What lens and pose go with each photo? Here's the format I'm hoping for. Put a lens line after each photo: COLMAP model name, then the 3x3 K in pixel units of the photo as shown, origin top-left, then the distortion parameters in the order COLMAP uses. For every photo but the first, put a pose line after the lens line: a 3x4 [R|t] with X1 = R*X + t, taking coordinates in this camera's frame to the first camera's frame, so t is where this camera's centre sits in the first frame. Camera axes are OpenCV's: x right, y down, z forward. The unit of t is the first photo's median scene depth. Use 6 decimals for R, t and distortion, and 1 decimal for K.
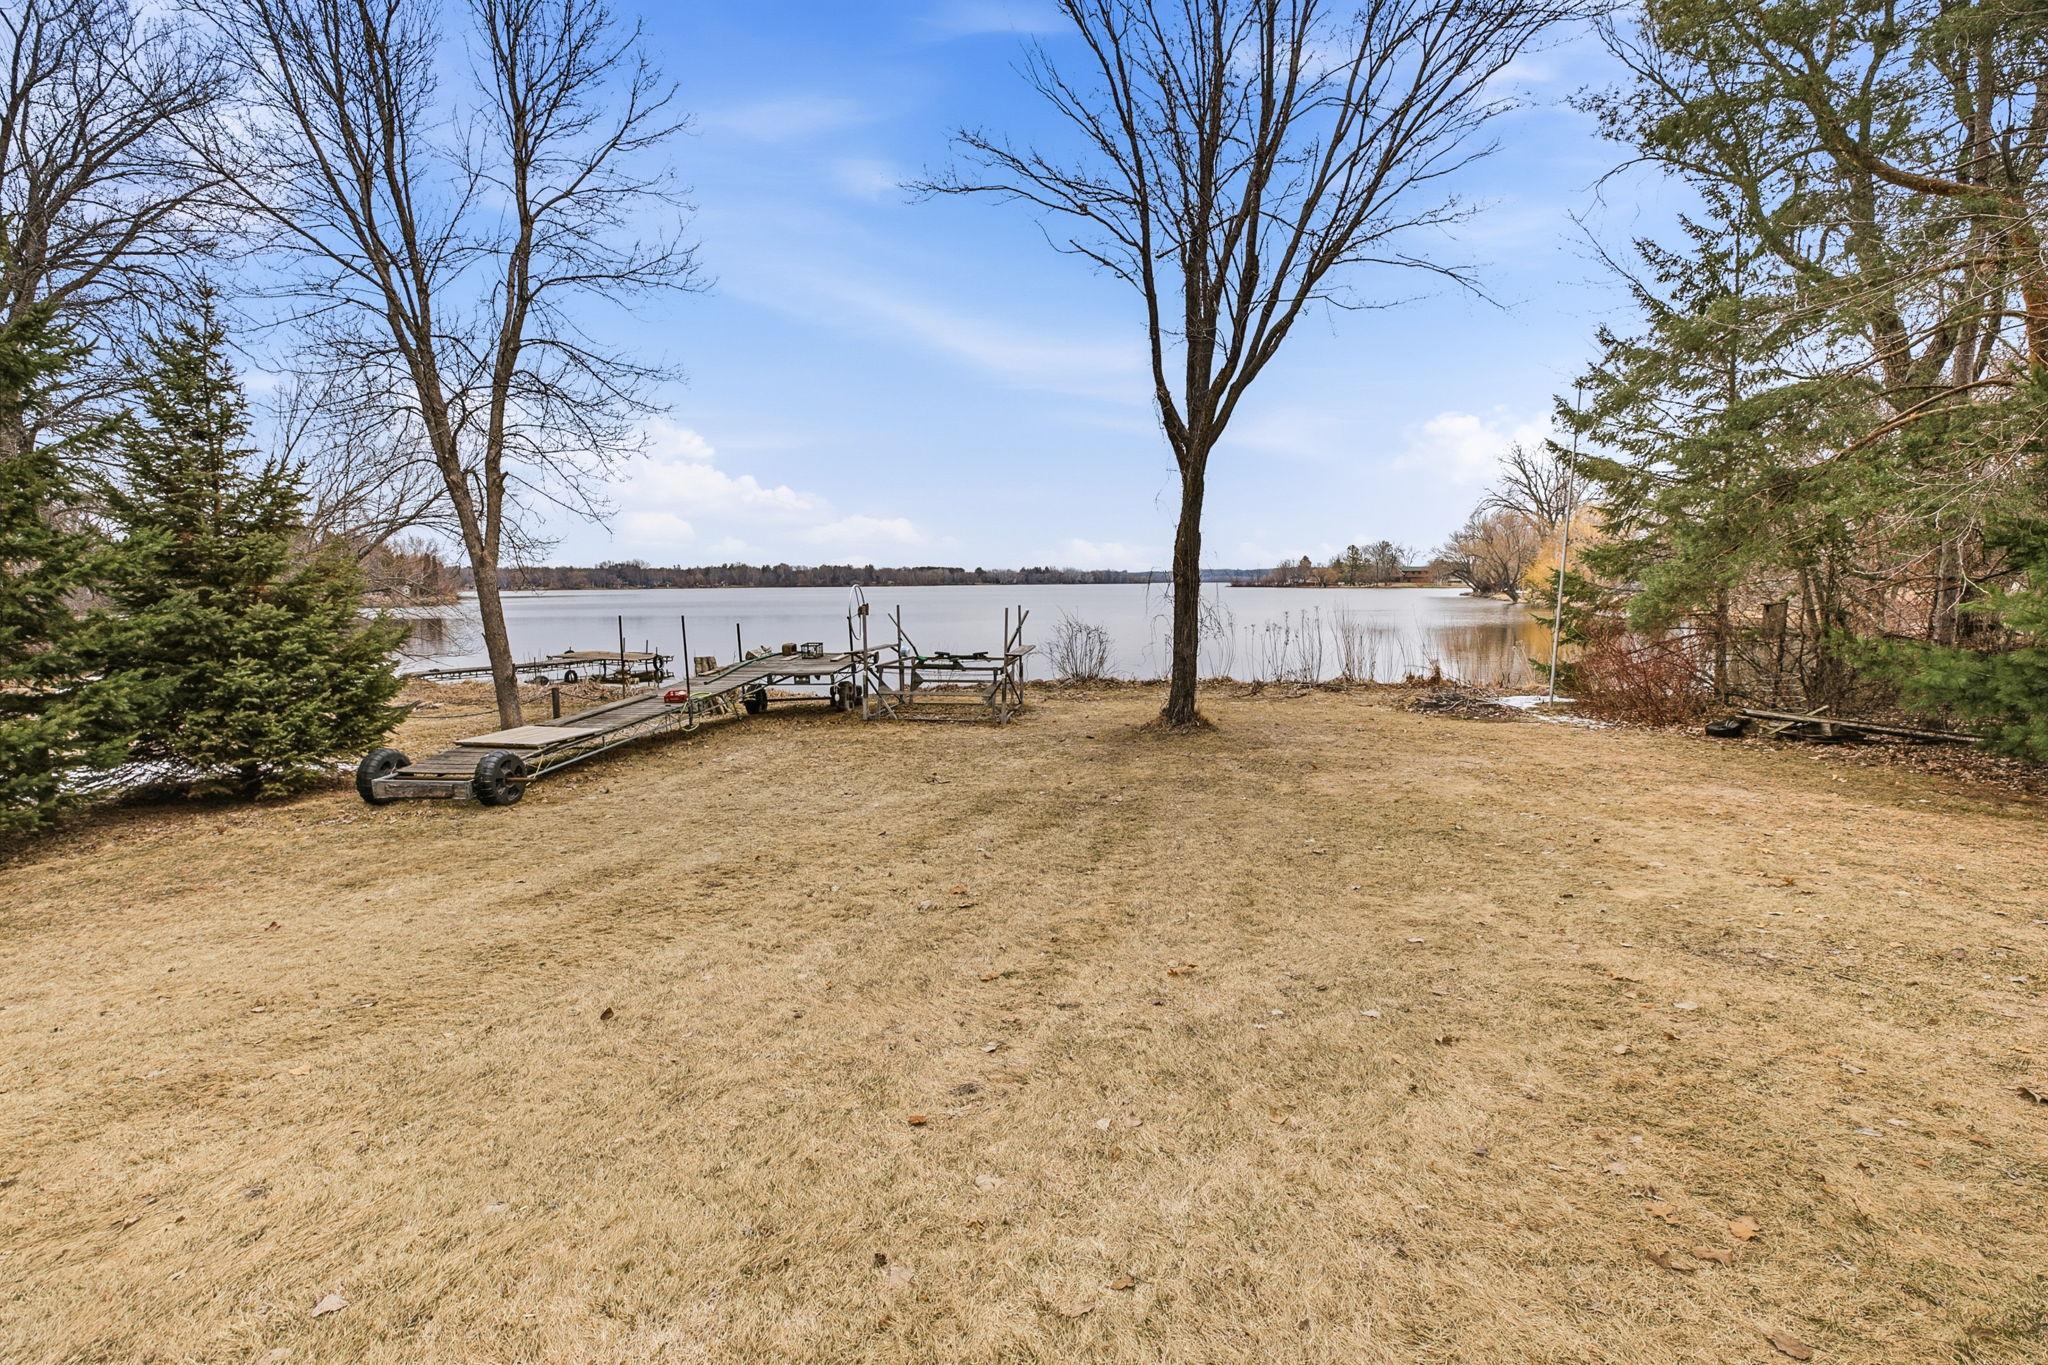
lens RADIAL K [[951.4, 0, 1024.0], [0, 951.4, 682.5], [0, 0, 1]] dist [-0.040606, 0.014553]
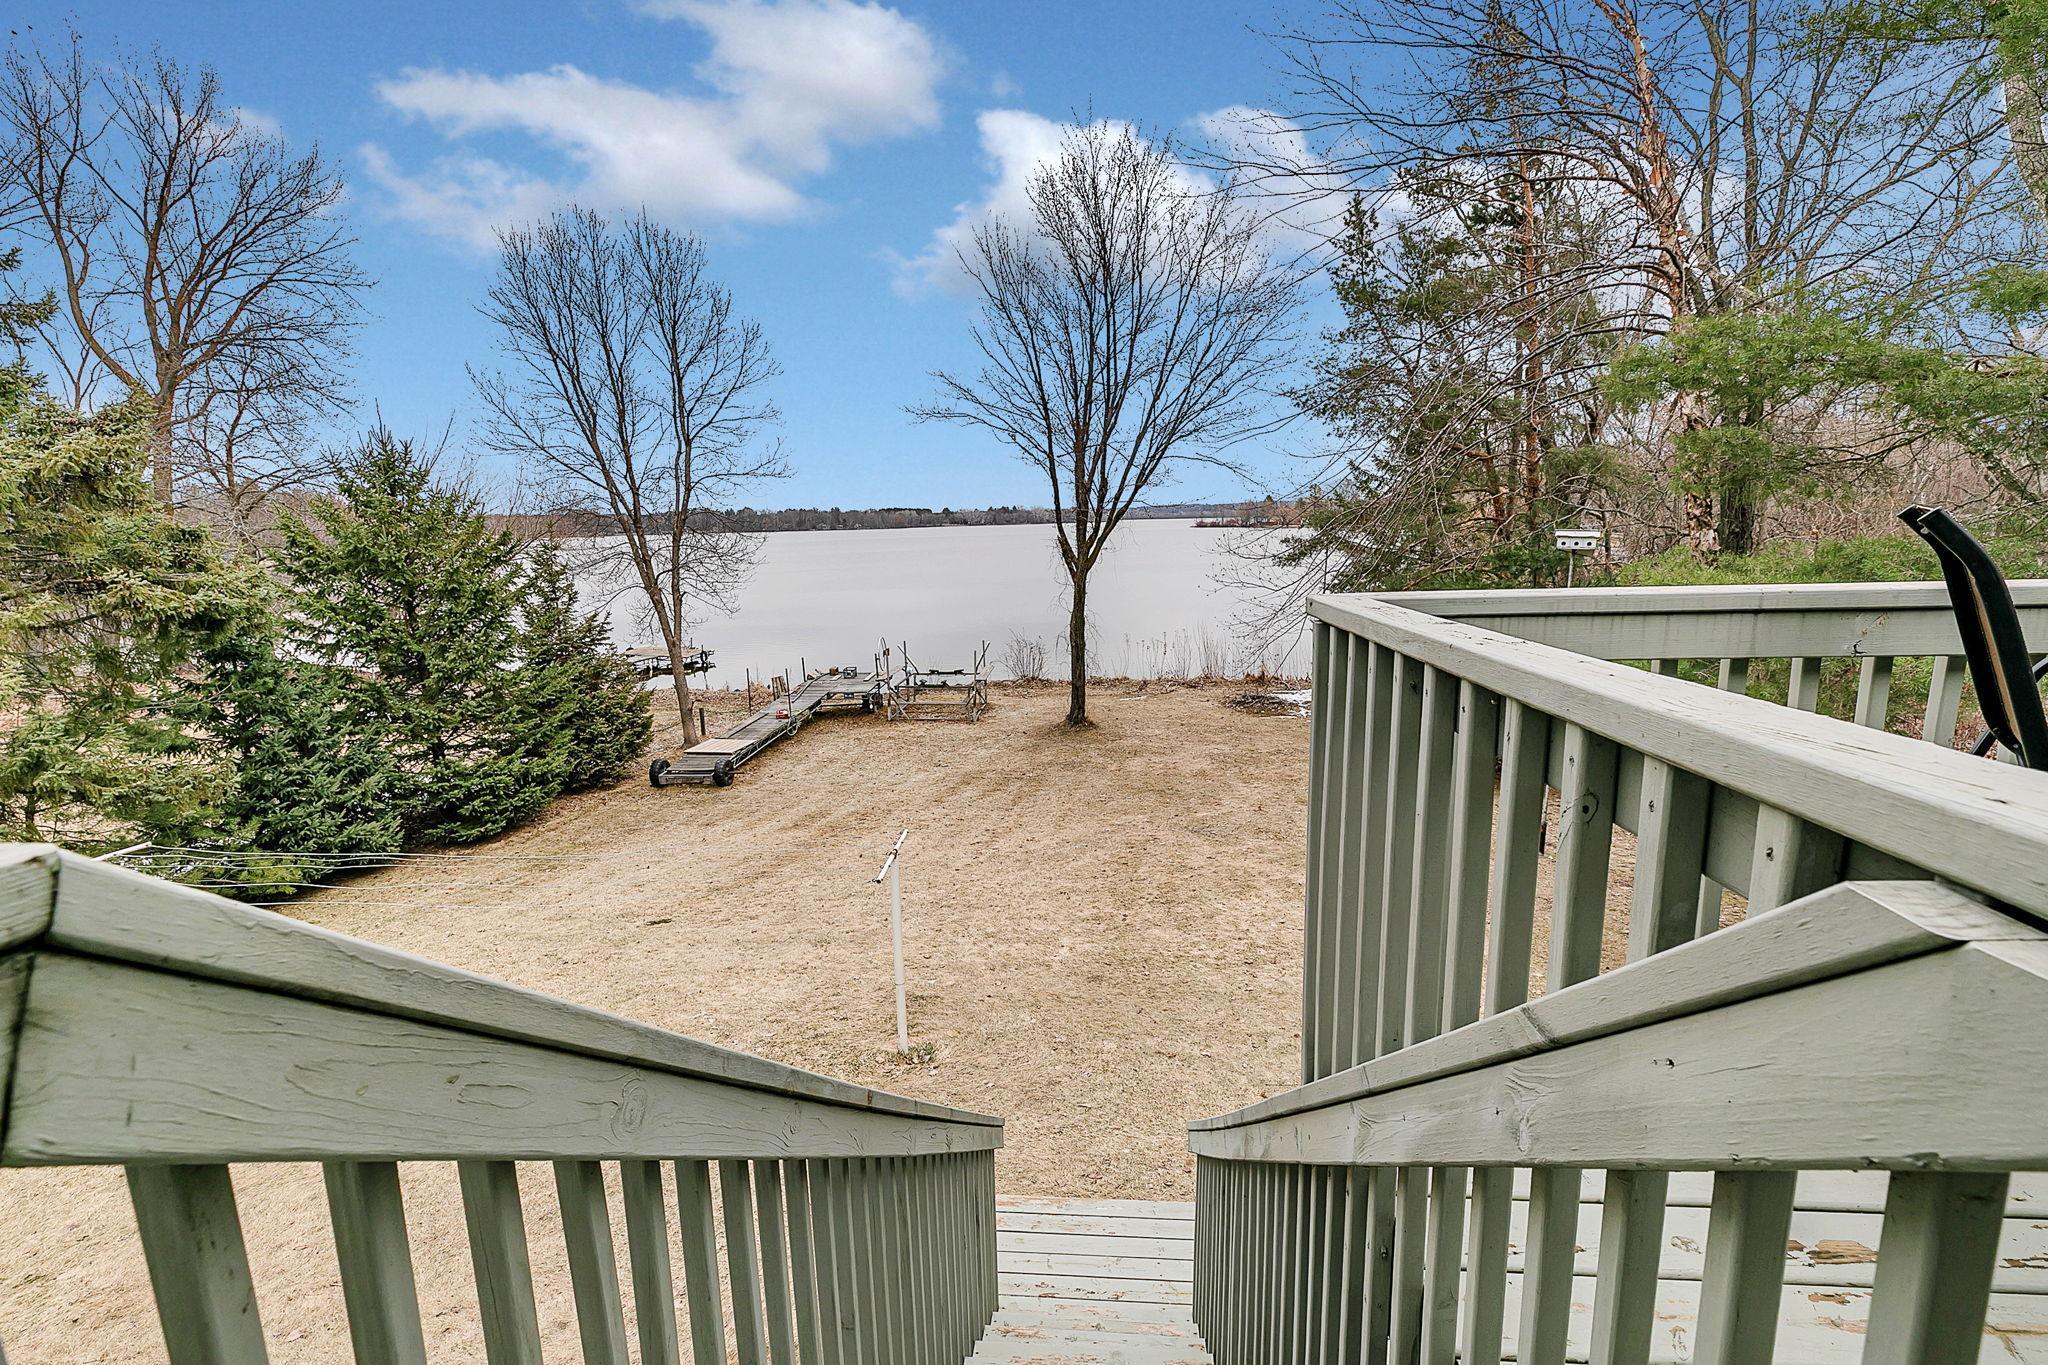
lens RADIAL K [[948.2, 0, 1028.6], [0, 948.2, 689.8], [0, 0, 1]] dist [0.002056, -0.000544]
pose [[0.999170, -0.021417, 0.034661, 0.018982], [0.018895, 0.997260, 0.071521, -0.154724], [-0.036098, -0.070807, 0.996837, -0.773898]]
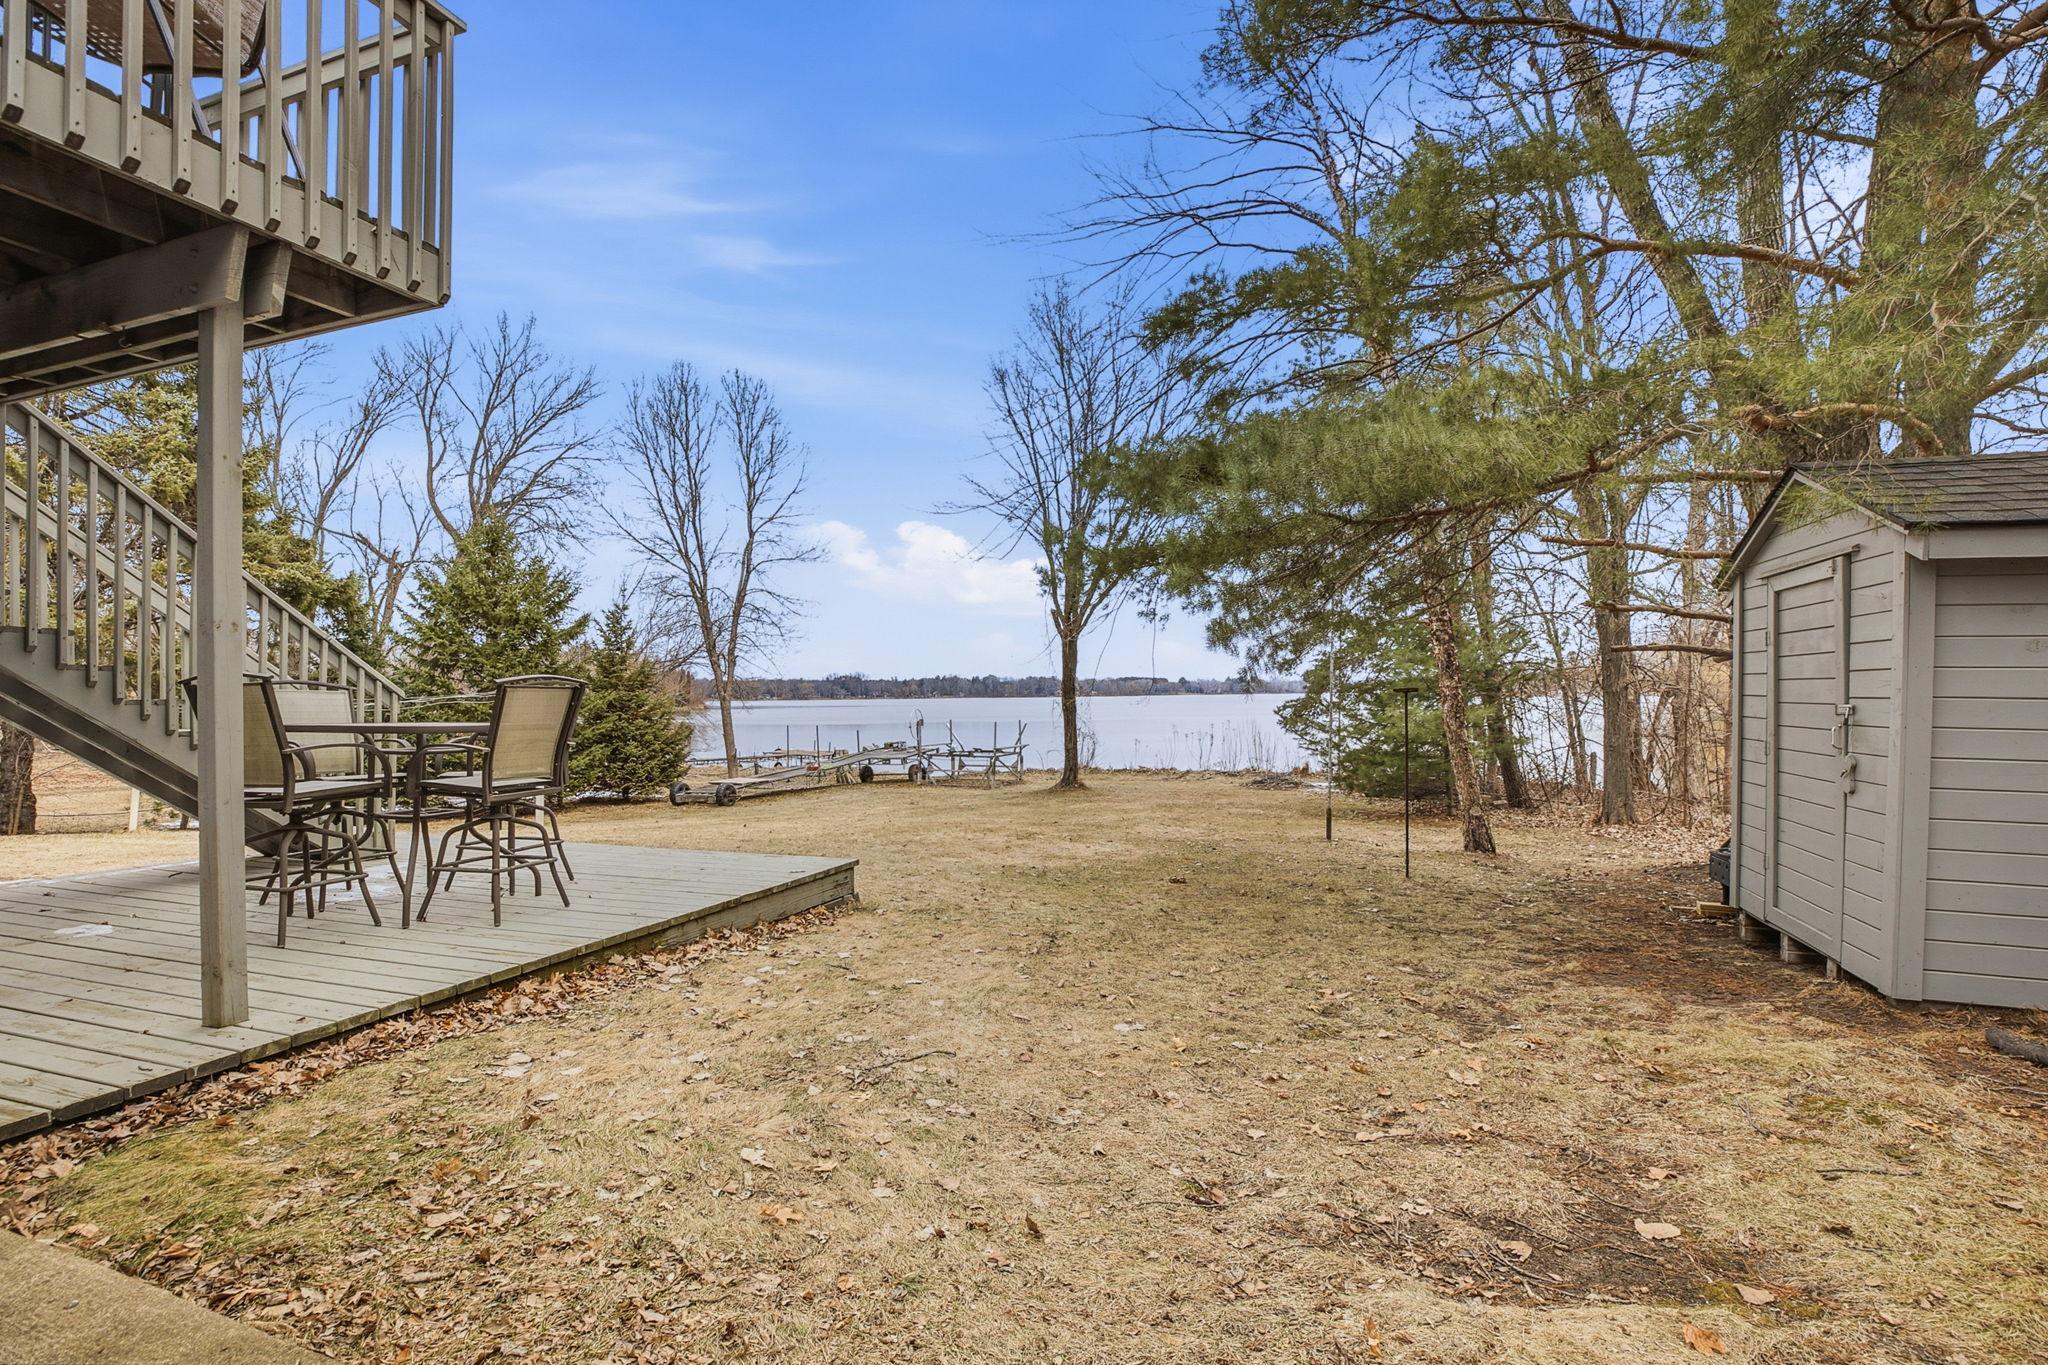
lens RADIAL K [[951.4, 0, 1024.0], [0, 951.4, 682.5], [0, 0, 1]] dist [-0.040606, 0.014553]
pose [[0.976858, -0.005845, -0.213808, 0.504047], [-0.018757, 0.993434, -0.112856, 0.057716], [0.213064, 0.114255, 0.970335, -0.869814]]
